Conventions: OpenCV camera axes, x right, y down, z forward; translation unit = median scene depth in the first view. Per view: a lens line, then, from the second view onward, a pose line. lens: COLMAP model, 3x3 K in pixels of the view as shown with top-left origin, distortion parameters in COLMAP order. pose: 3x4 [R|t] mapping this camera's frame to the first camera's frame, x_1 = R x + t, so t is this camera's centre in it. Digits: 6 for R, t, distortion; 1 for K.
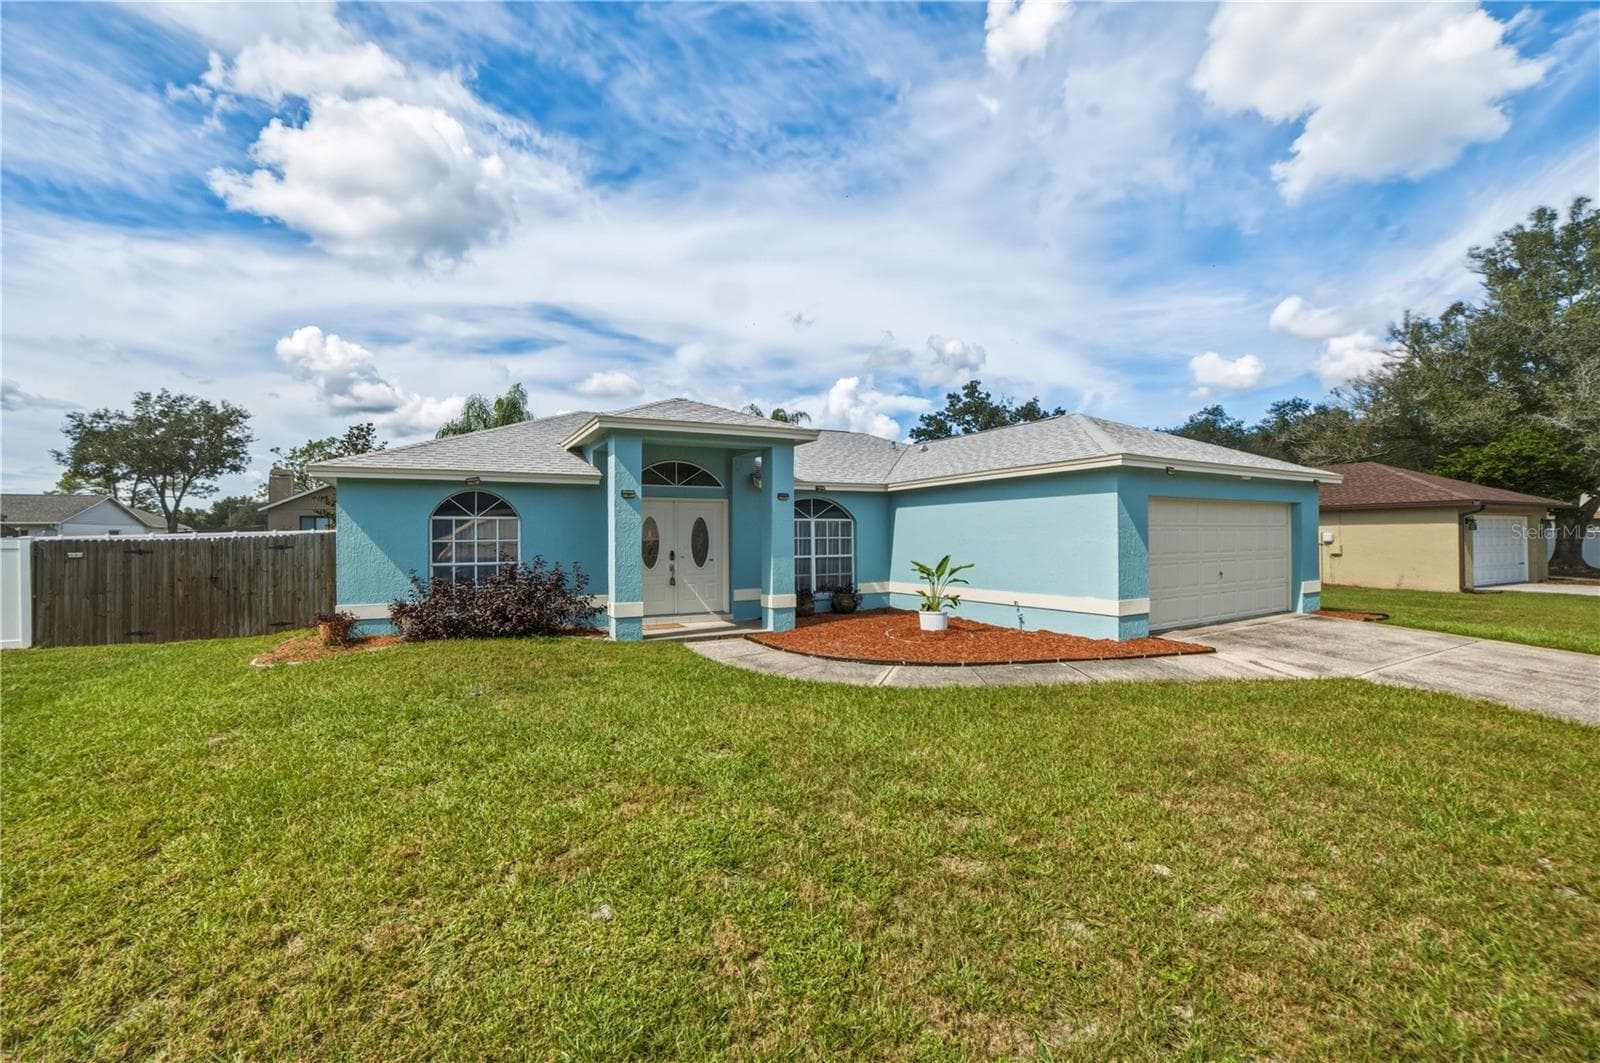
lens RADIAL K [[679.3, 0, 800.0], [0, 679.3, 531.5], [0, 0, 1]] dist [-0.108503, 0.043847]
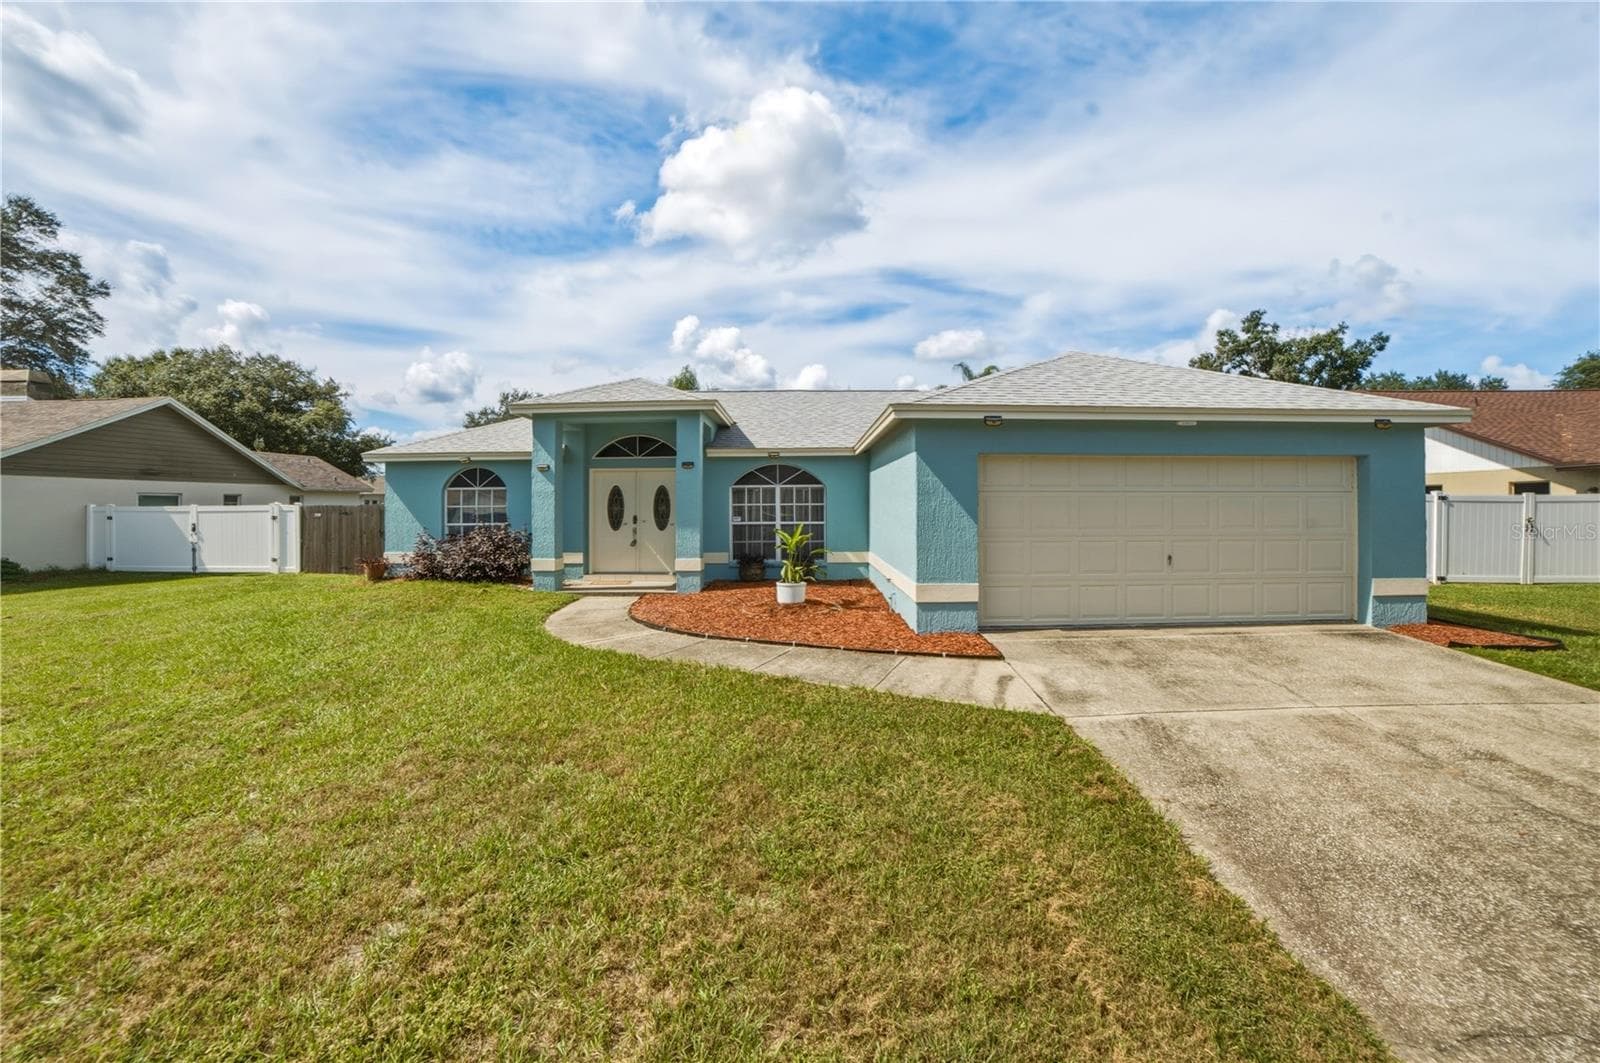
lens RADIAL K [[709.0, 0, 813.1], [0, 709.0, 546.9], [0, 0, 1]] dist [-0.108874, 0.052008]
pose [[0.876392, 0.035095, -0.480318, 0.053447], [-0.001494, 0.997535, 0.070161, -0.000125], [0.481597, -0.060770, 0.874284, 0.011266]]
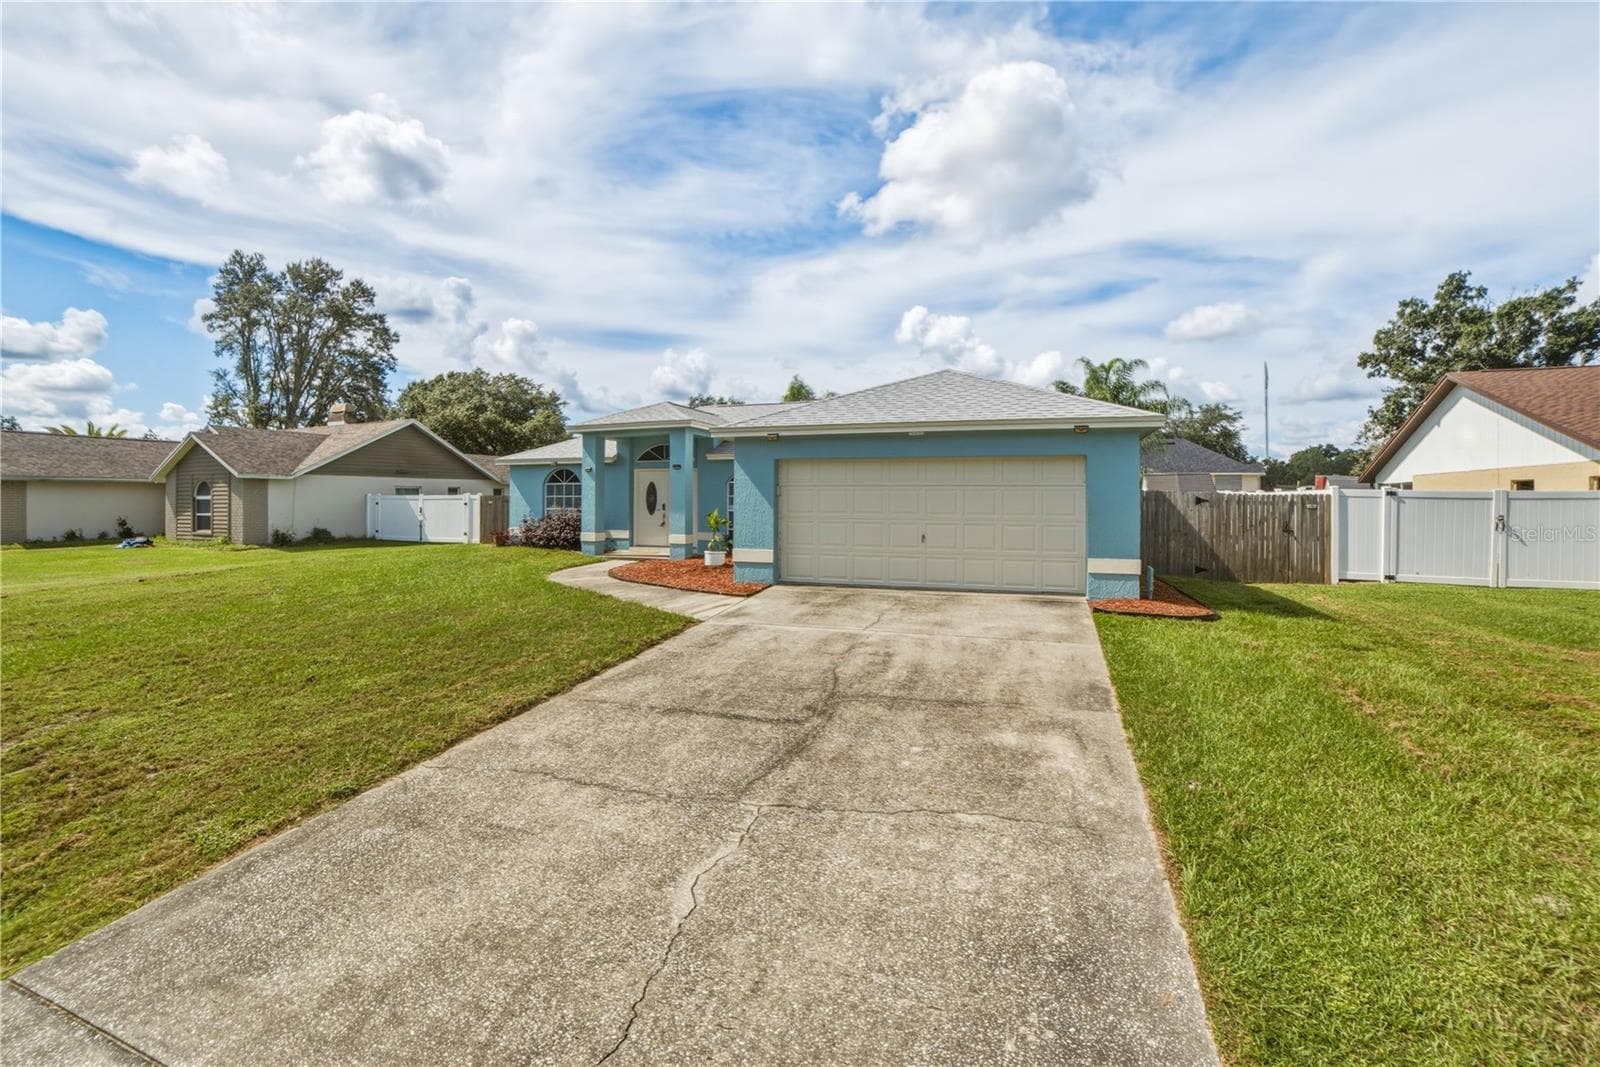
lens RADIAL K [[736.7, 0, 800.0], [0, 736.7, 533.5], [0, 0, 1]] dist [-0.063659, 0.000498]
pose [[0.667160, 0.045814, -0.743504, 0.104513], [-0.006644, 0.998433, 0.055560, 0.000131], [0.744885, -0.032128, 0.666419, 0.012392]]
